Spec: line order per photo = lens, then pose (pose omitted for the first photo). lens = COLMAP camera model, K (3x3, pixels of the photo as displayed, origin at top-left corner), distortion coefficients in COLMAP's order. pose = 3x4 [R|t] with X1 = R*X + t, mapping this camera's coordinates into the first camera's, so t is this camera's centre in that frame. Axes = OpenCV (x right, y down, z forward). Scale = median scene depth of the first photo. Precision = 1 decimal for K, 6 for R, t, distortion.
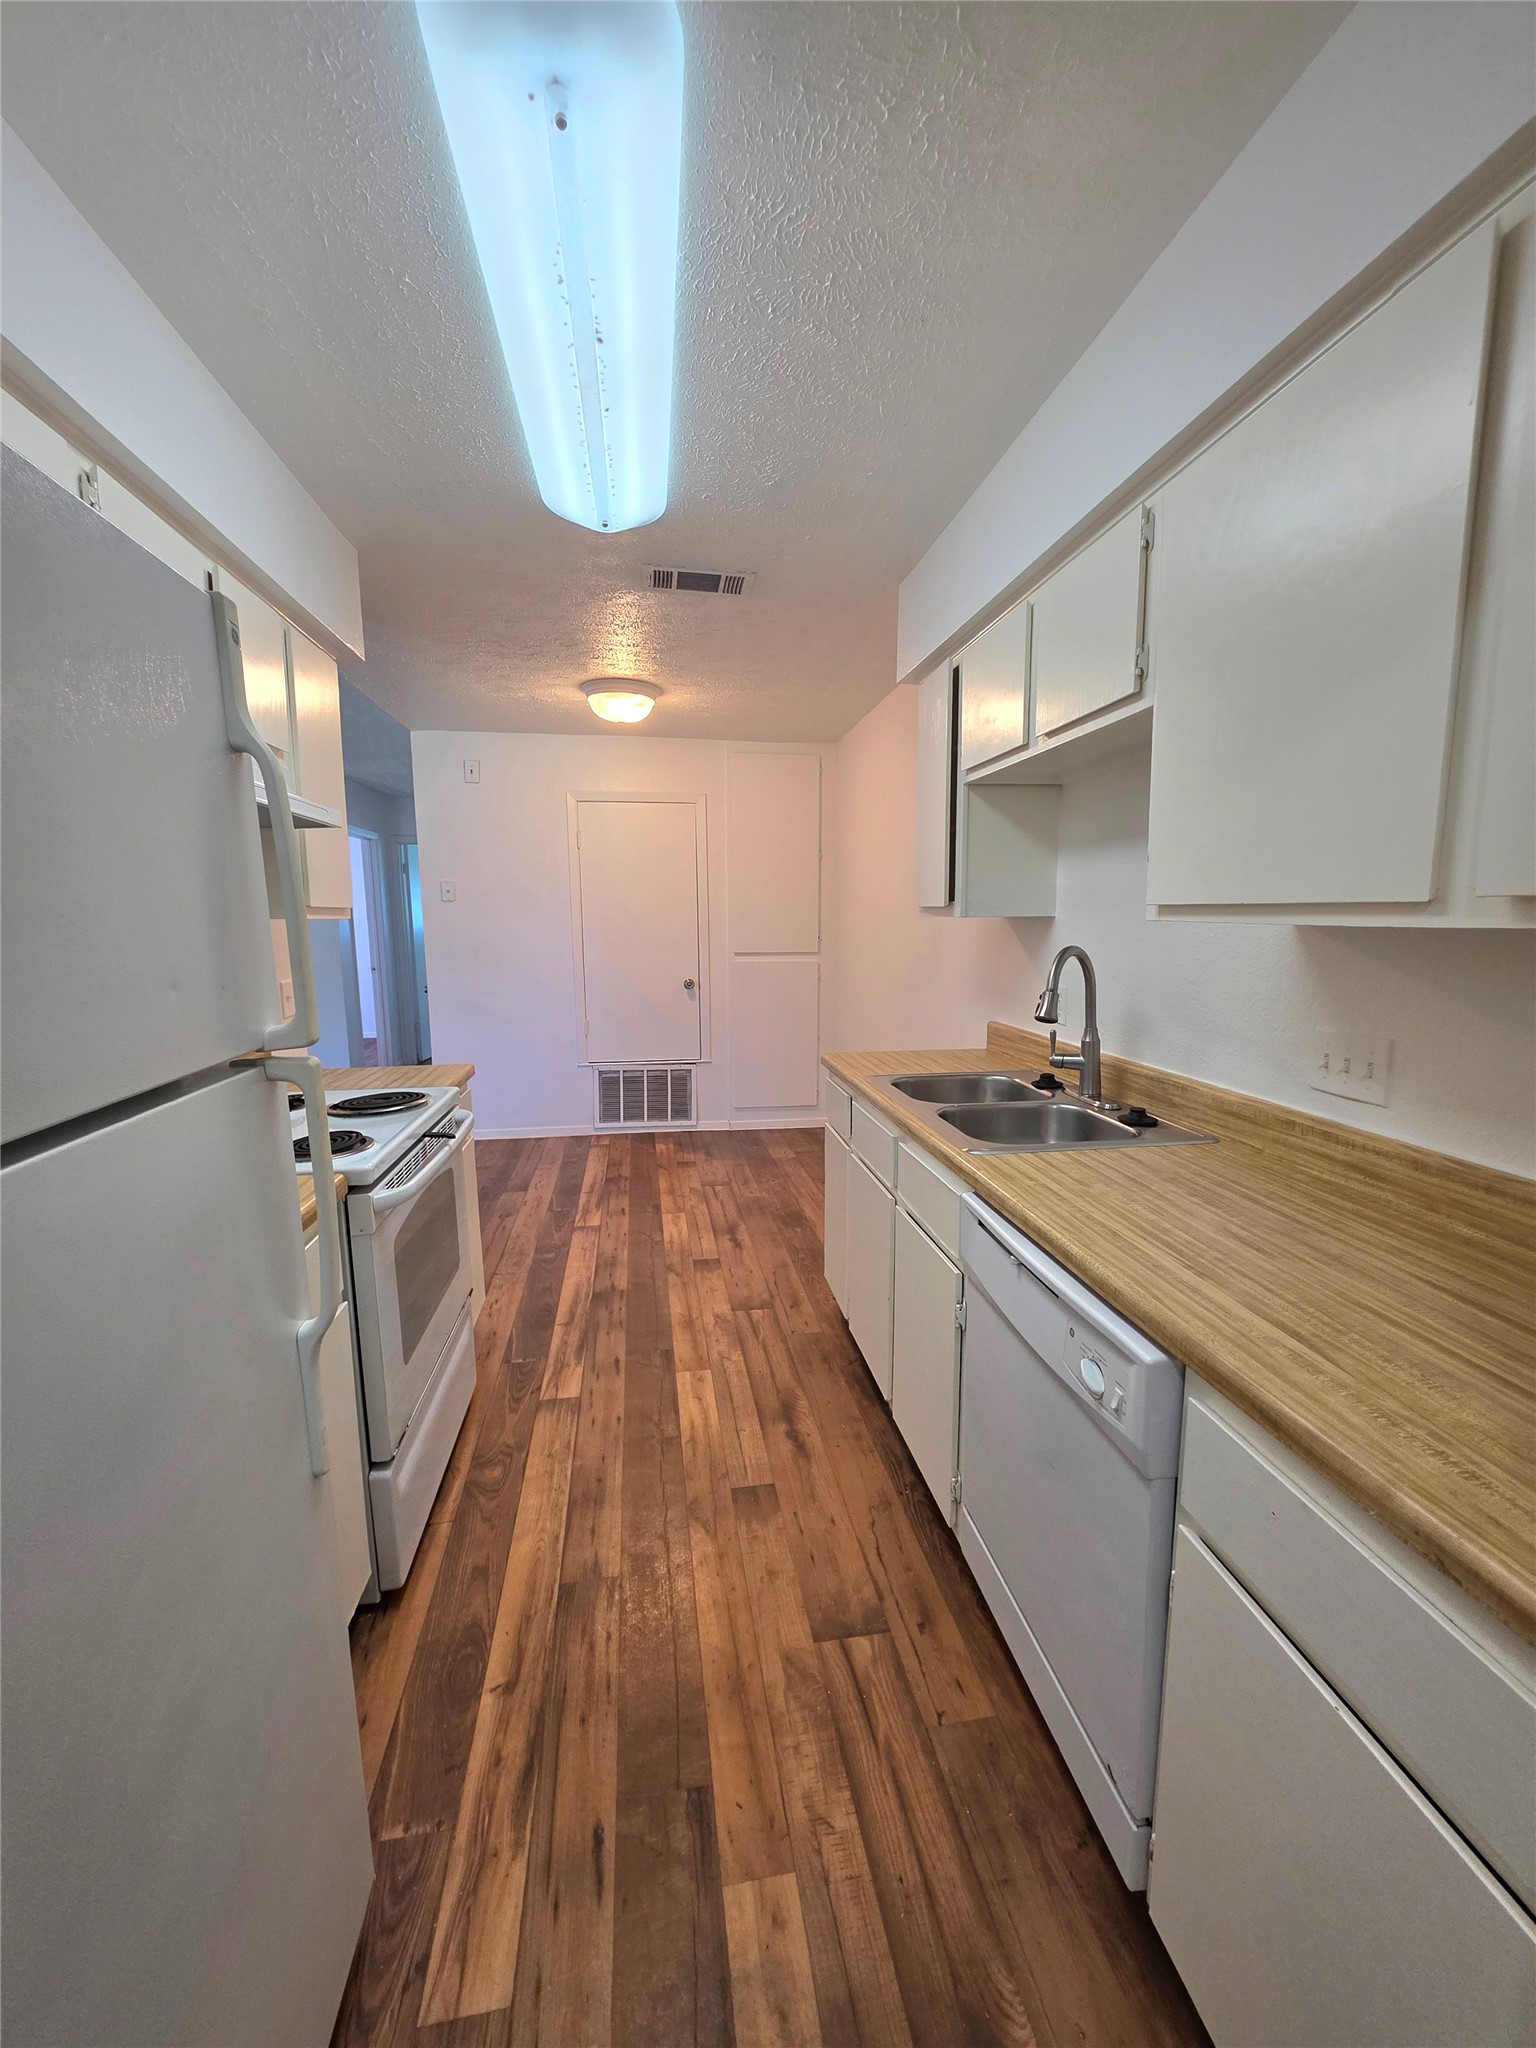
lens RADIAL K [[826.1, 0, 770.5], [0, 826.1, 1026.8], [0, 0, 1]] dist [-0.001004, 0.000773]
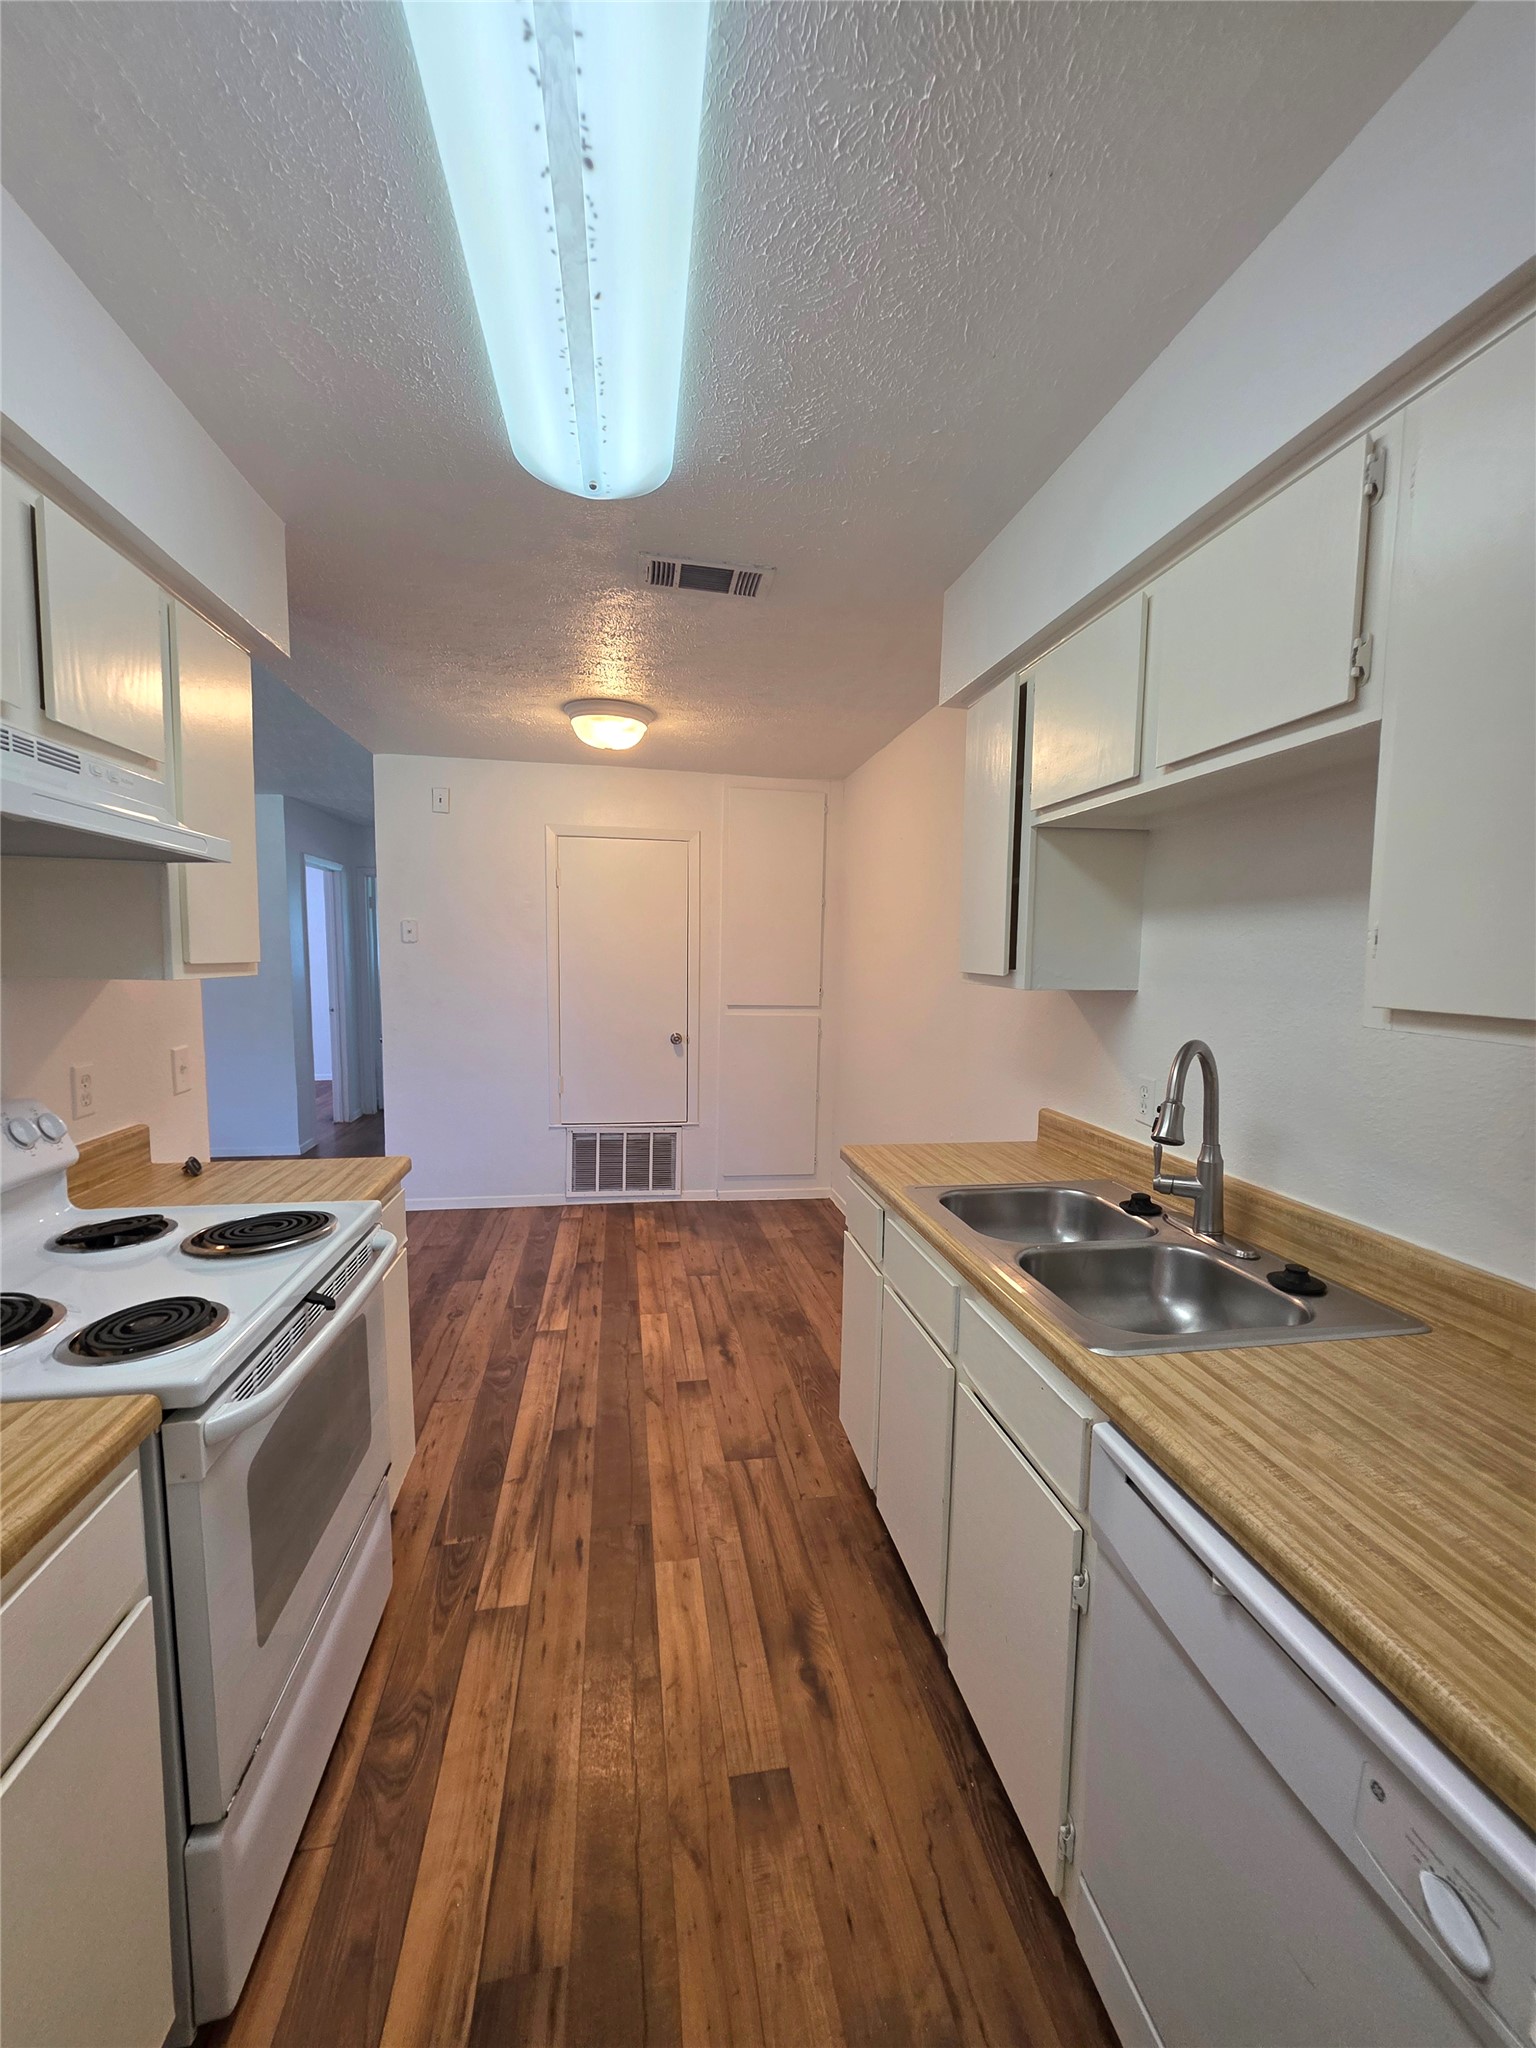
lens RADIAL K [[826.1, 0, 774.5], [0, 826.1, 1022.5], [0, 0, 1]] dist [-0.001004, 0.000773]
pose [[0.999458, 0.019248, 0.026710, -0.033530], [-0.017888, 0.998576, -0.050265, -0.055635], [-0.027640, 0.049760, 0.998379, 0.202397]]
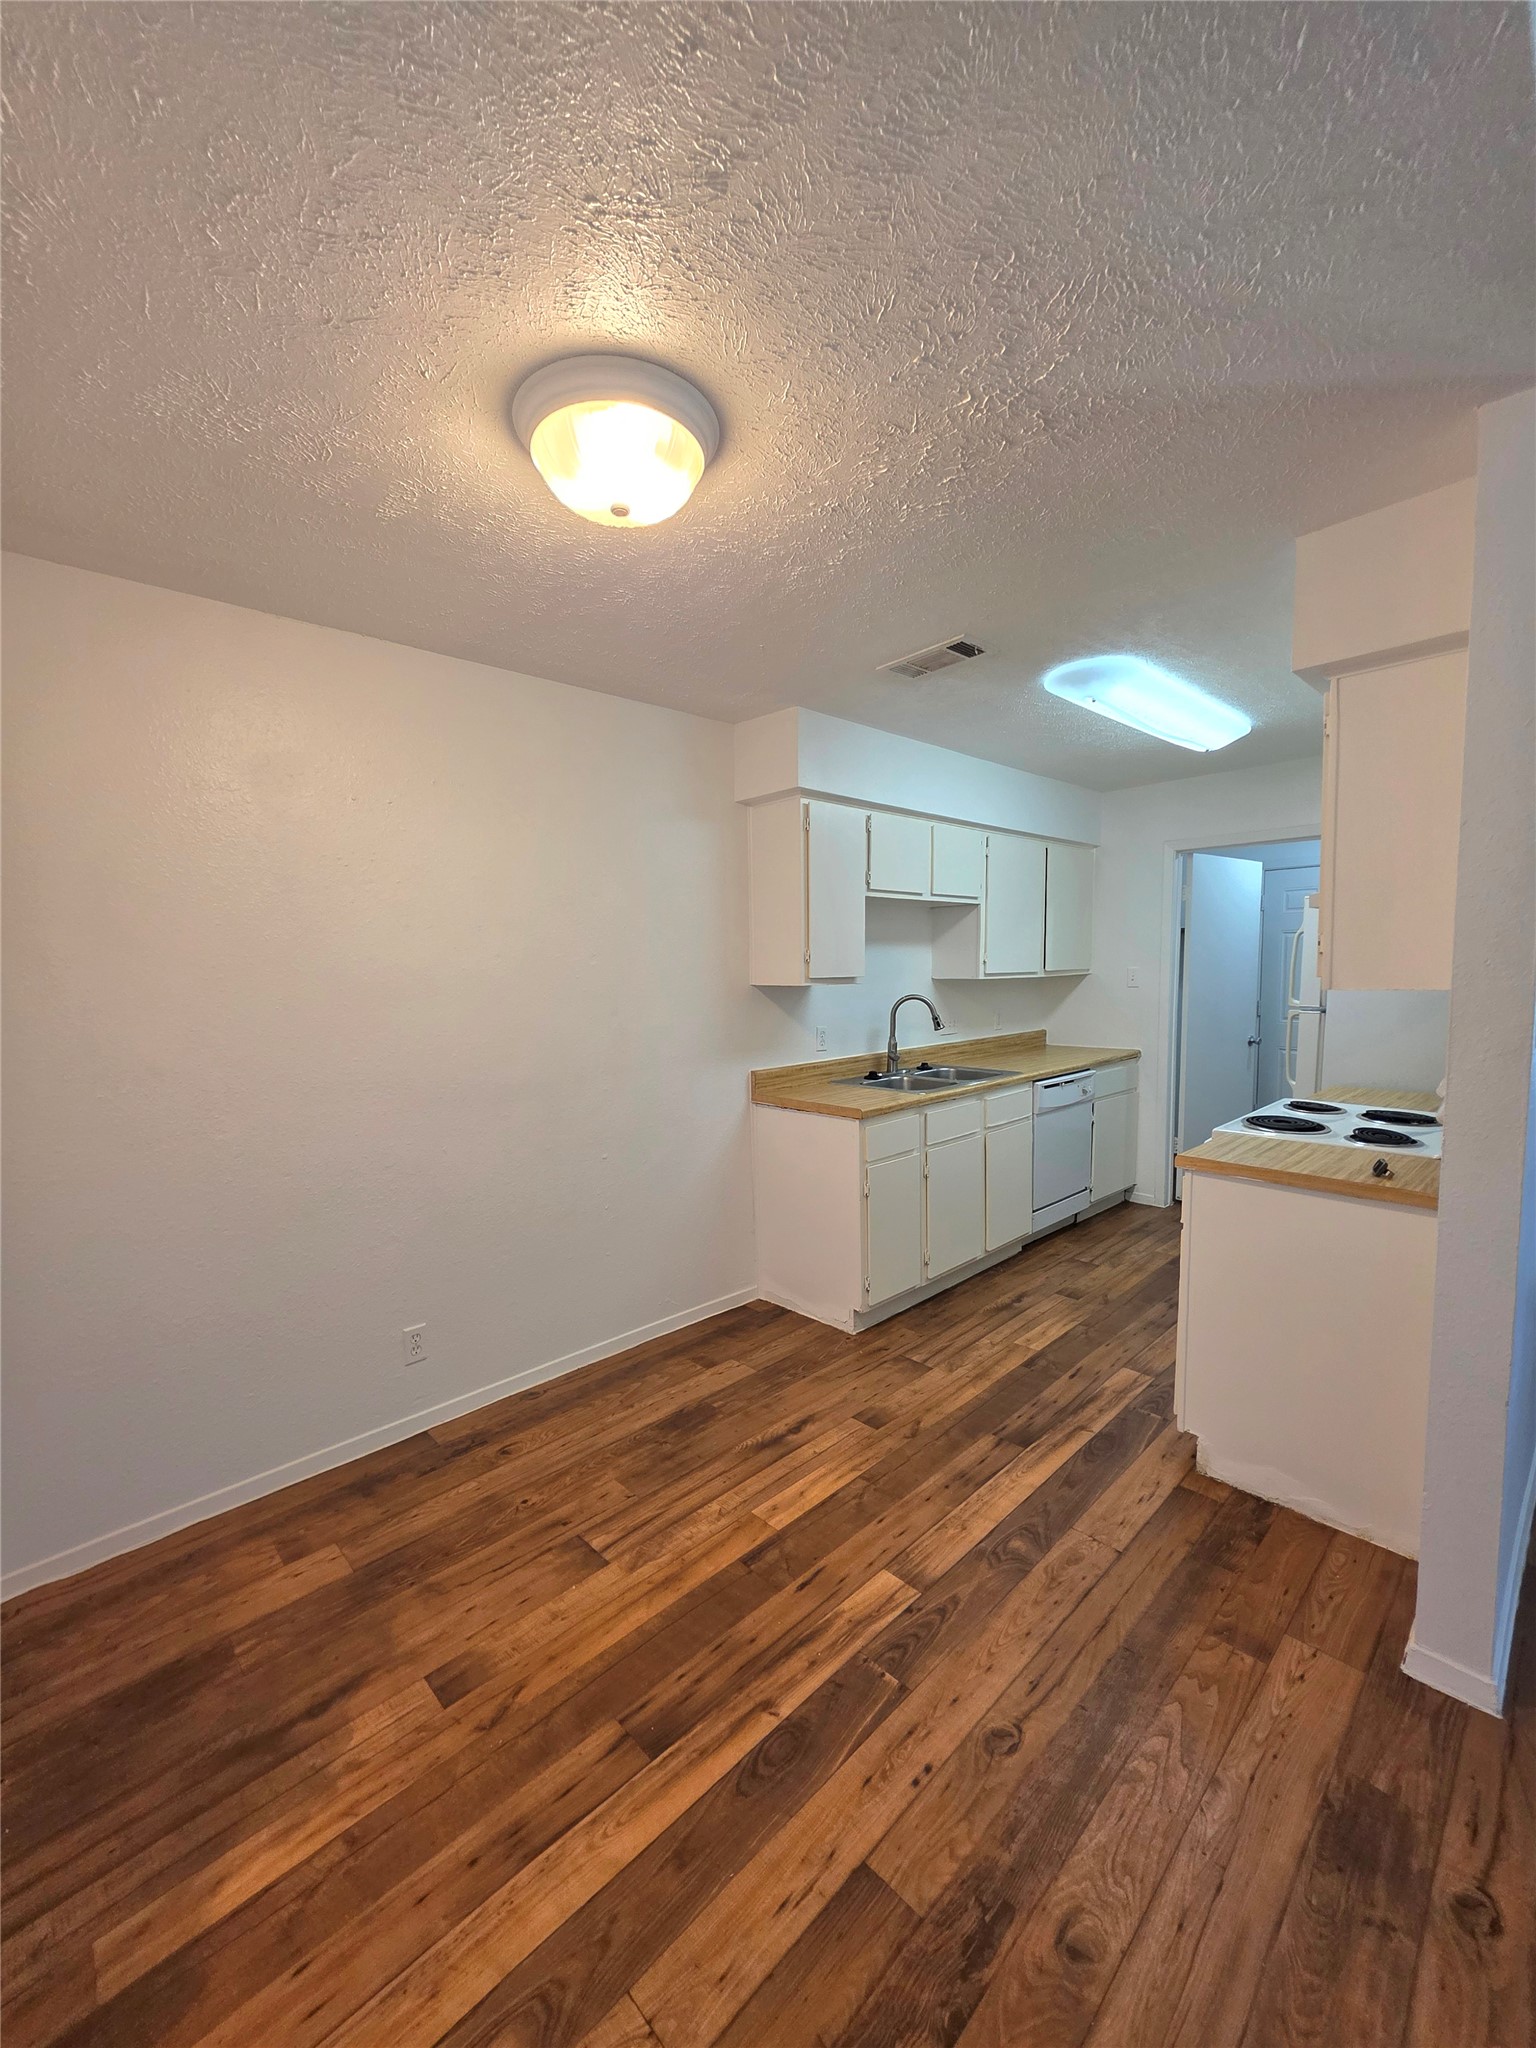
lens RADIAL K [[826.1, 0, 784.0], [0, 826.1, 1038.0], [0, 0, 1]] dist [-0.001004, 0.000773]
pose [[-0.580071, -0.057052, 0.812566, -0.906671], [0.130547, 0.978139, 0.161871, -0.298971], [-0.804037, 0.199975, -0.559942, 1.986710]]
